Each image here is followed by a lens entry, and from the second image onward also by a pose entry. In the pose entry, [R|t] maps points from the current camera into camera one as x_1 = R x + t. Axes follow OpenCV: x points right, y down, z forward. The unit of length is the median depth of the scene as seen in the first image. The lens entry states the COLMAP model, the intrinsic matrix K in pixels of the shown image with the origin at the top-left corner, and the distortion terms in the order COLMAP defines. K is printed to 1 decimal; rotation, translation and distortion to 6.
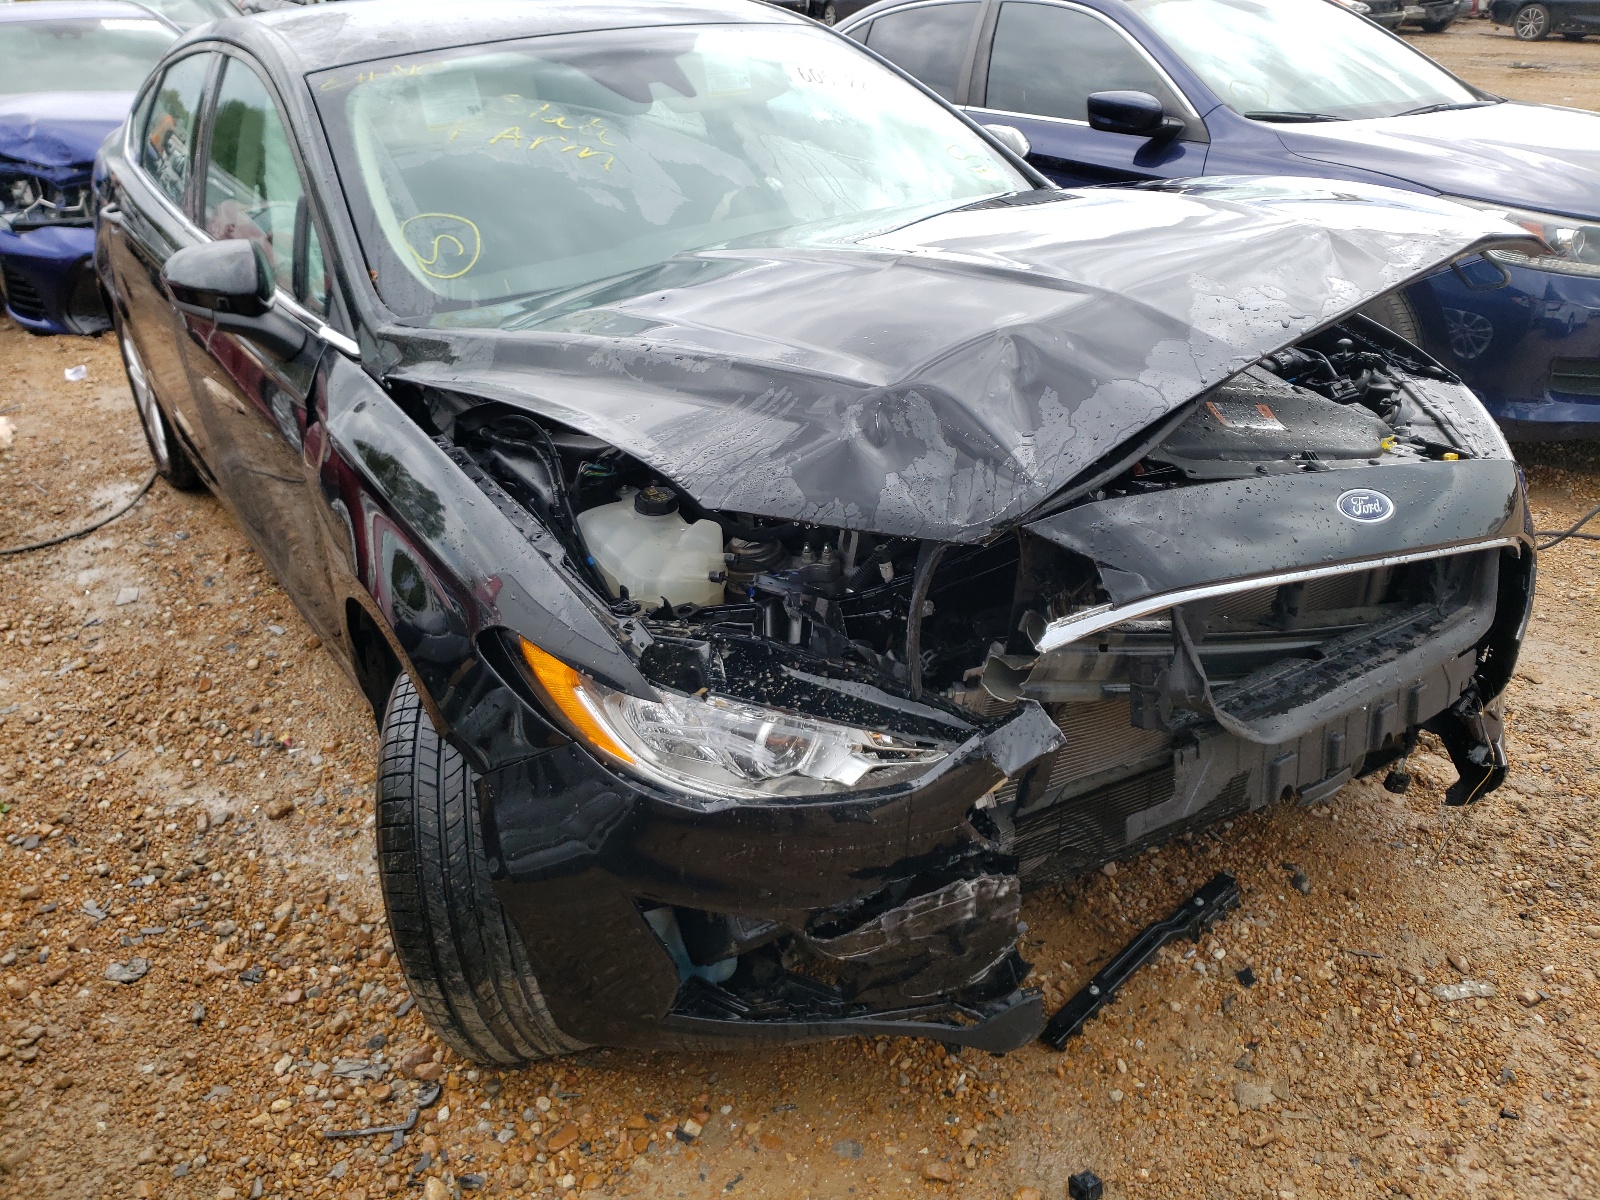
lens RADIAL K [[1215.1, 0, 800.7], [0, 1215.1, 354.9], [0, 0, 1]] dist [0.032388, -0.008120]
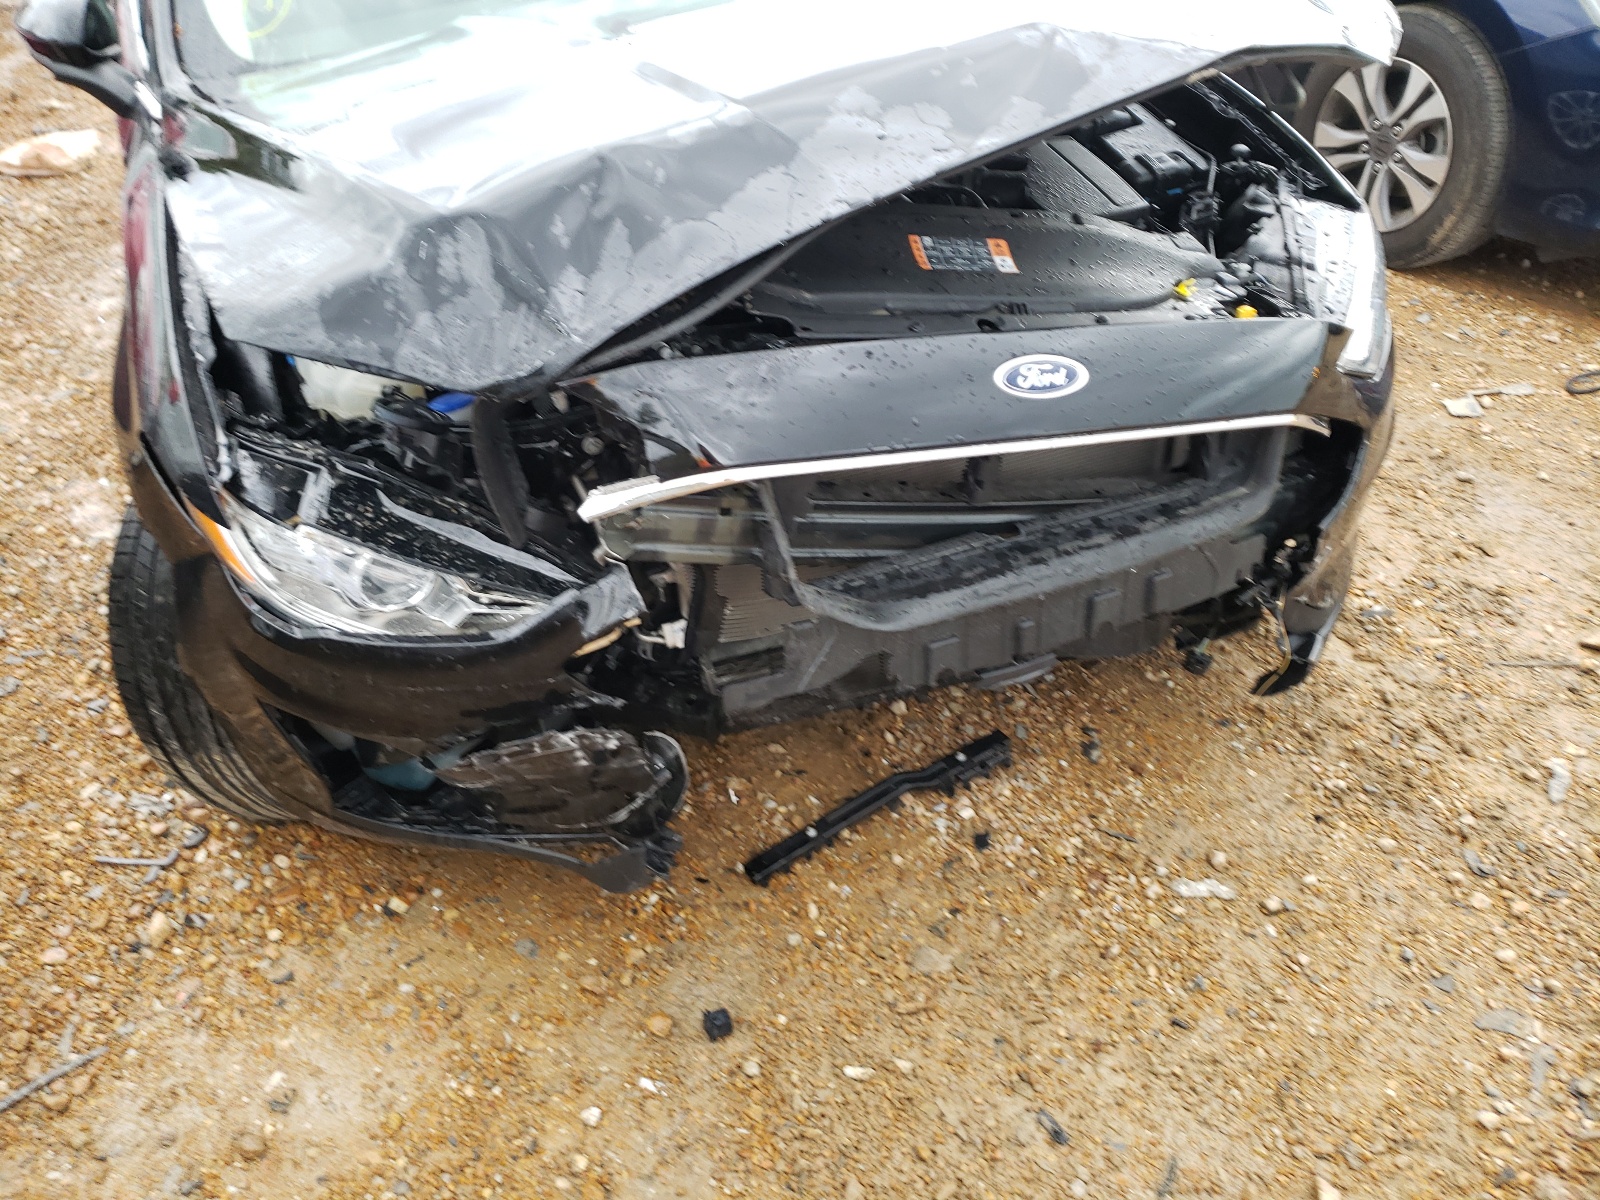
lens RADIAL K [[1302.7, 0, 797.3], [0, 1302.7, 343.6], [0, 0, 1]] dist [0.052398, -0.049383]
pose [[0.980598, 0.067750, -0.183951, 0.414643], [-0.028343, 0.977518, 0.208937, -0.073847], [0.193971, -0.199670, 0.960472, 0.096796]]
